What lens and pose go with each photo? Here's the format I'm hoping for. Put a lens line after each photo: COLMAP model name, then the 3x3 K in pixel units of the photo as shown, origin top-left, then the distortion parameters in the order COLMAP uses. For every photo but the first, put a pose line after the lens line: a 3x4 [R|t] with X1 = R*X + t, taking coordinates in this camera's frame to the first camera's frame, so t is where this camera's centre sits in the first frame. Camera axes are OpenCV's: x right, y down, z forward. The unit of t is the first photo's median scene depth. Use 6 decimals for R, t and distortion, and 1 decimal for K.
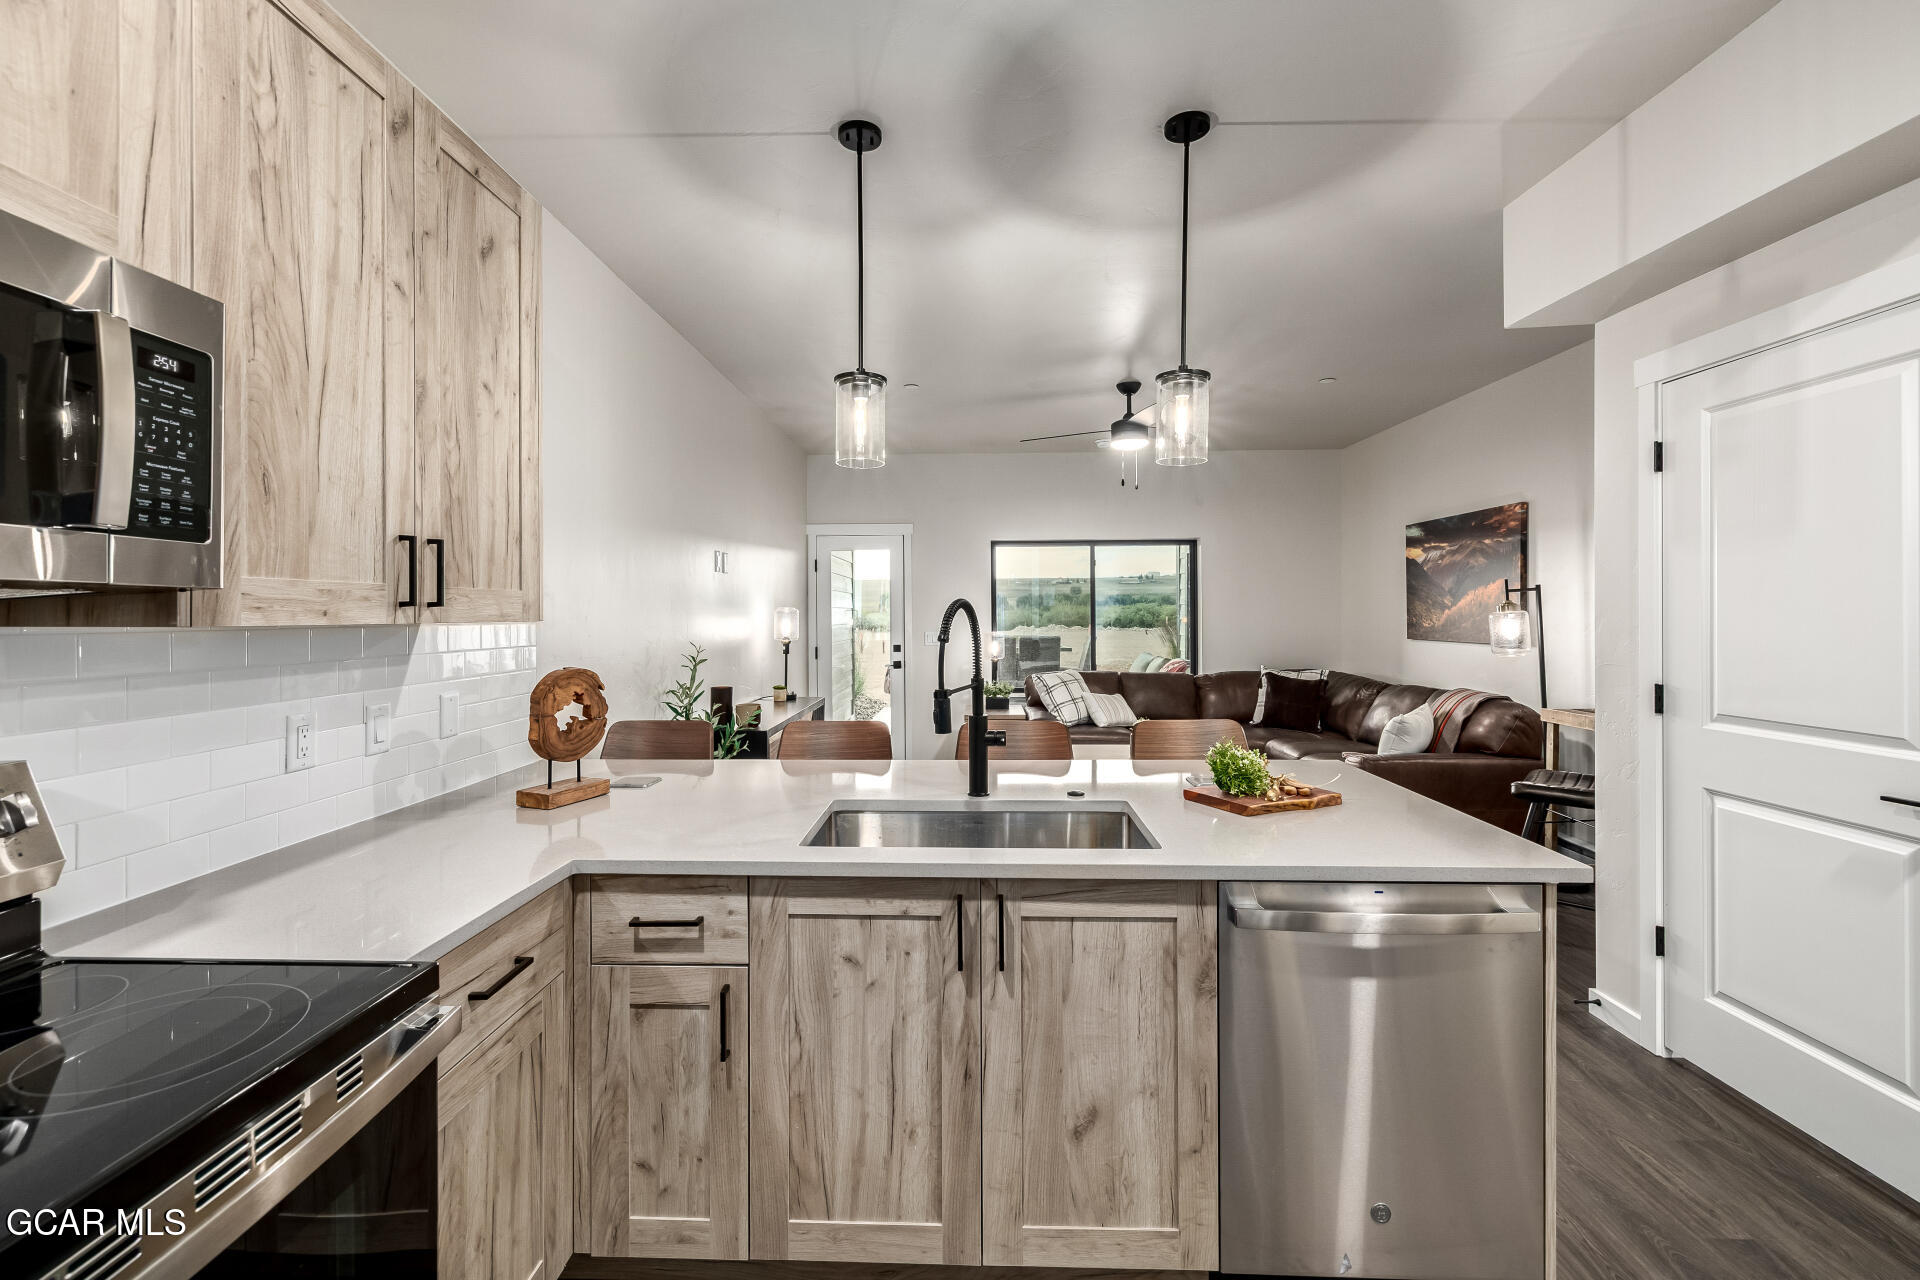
lens RADIAL K [[817.3, 0, 944.8], [0, 817.3, 607.3], [0, 0, 1]] dist [0.001837, -0.001354]
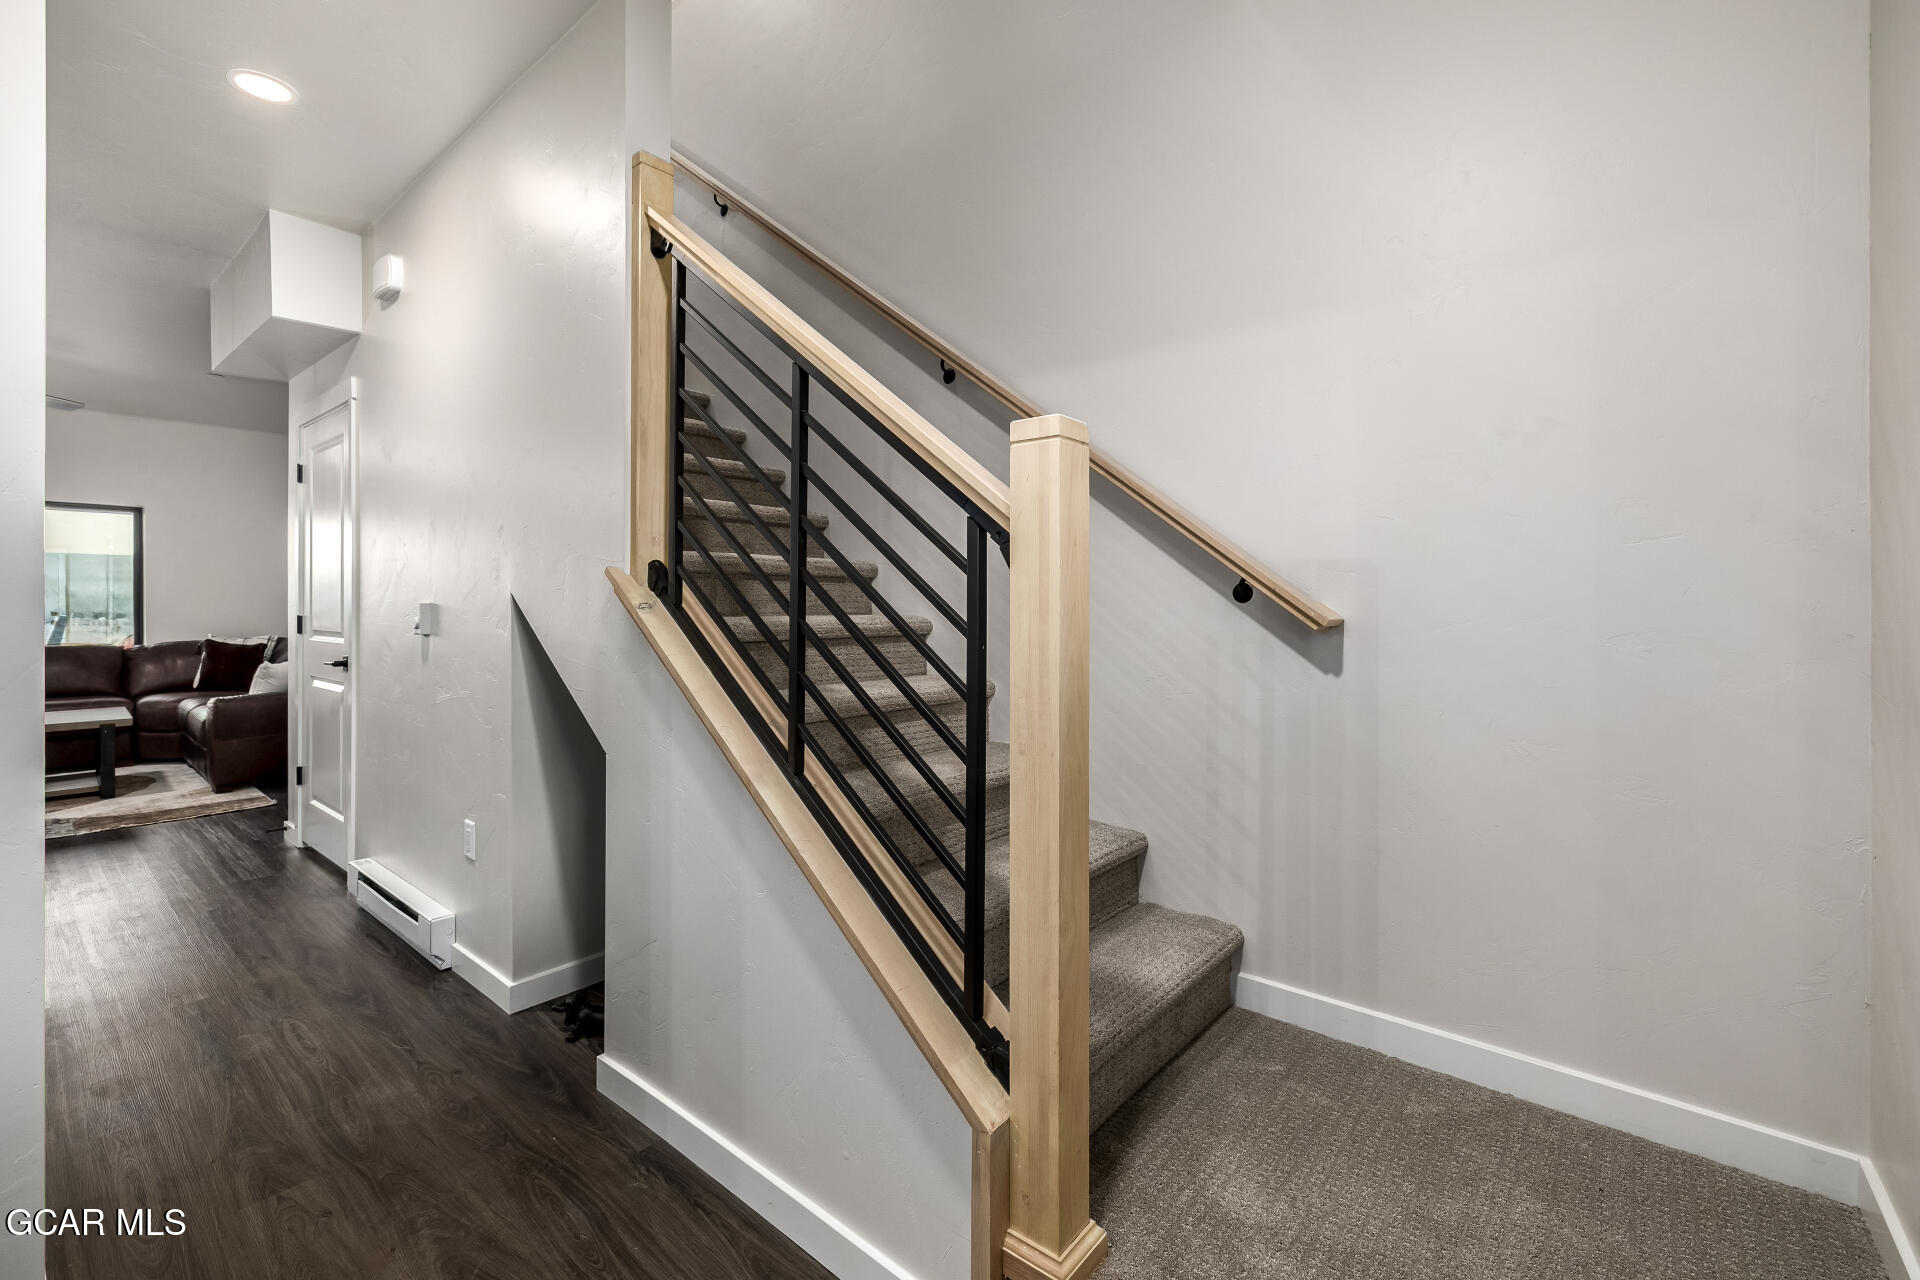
lens RADIAL K [[817.3, 0, 947.7], [0, 817.3, 611.0], [0, 0, 1]] dist [0.001837, -0.001354]
pose [[0.624081, -0.002824, 0.781354, 0.493540], [-0.009369, 0.999895, 0.011097, 0.065503], [-0.781303, -0.014246, 0.623989, -1.186037]]
